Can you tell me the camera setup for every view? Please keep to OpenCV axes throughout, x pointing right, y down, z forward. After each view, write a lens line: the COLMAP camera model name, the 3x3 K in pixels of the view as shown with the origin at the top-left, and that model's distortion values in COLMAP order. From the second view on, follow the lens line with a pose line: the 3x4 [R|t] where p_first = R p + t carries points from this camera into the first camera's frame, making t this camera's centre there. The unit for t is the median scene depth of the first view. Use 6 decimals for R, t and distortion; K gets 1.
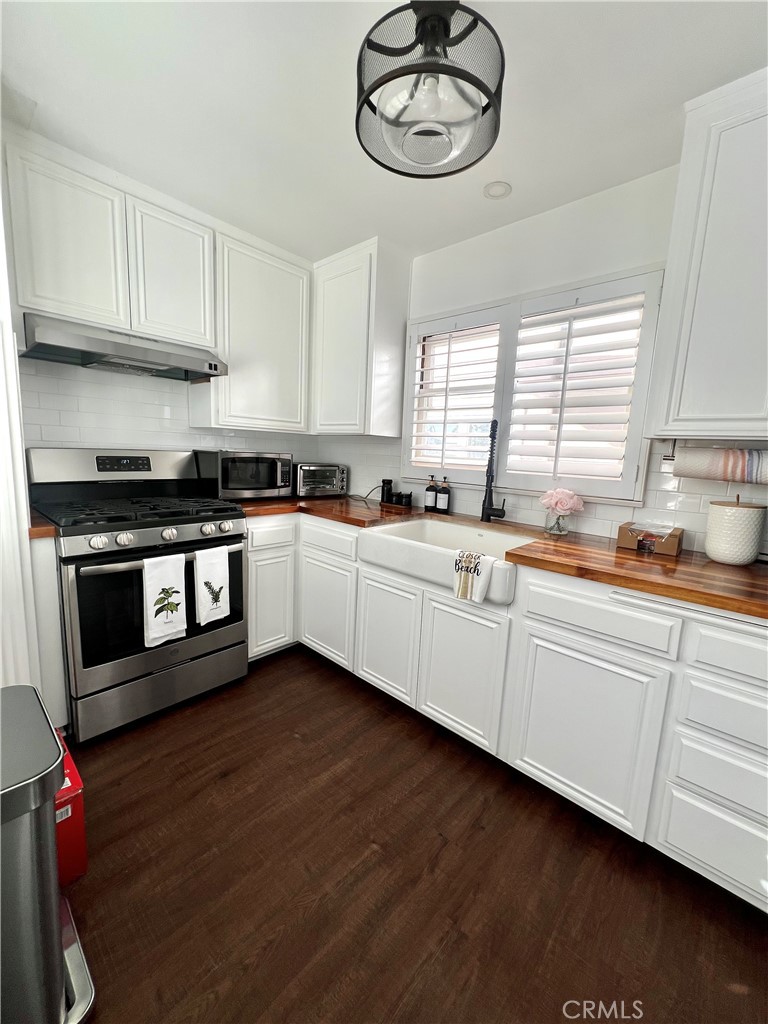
lens RADIAL K [[409.4, 0, 383.5], [0, 409.4, 512.9], [0, 0, 1]] dist [0.001691, 0.000132]
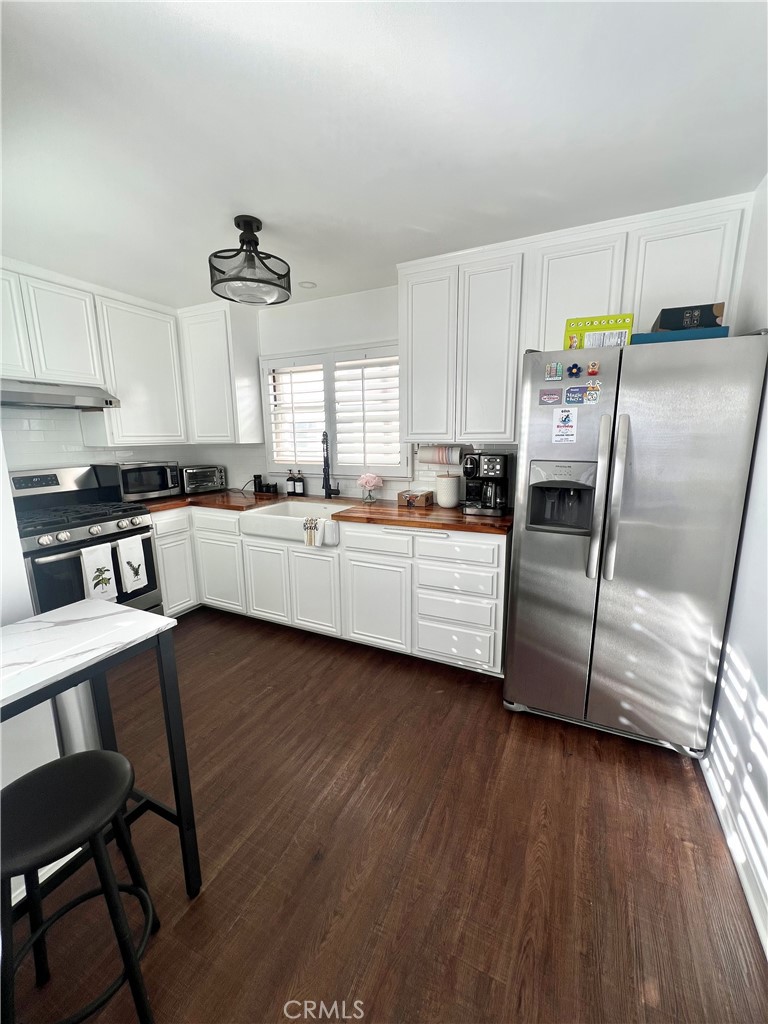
lens RADIAL K [[409.4, 0, 385.9], [0, 409.4, 511.4], [0, 0, 1]] dist [0.001691, 0.000132]
pose [[0.954369, -0.108882, 0.278074, 0.032131], [0.098040, 0.993789, 0.052645, 0.010720], [-0.282079, -0.022981, 0.959116, -0.528231]]
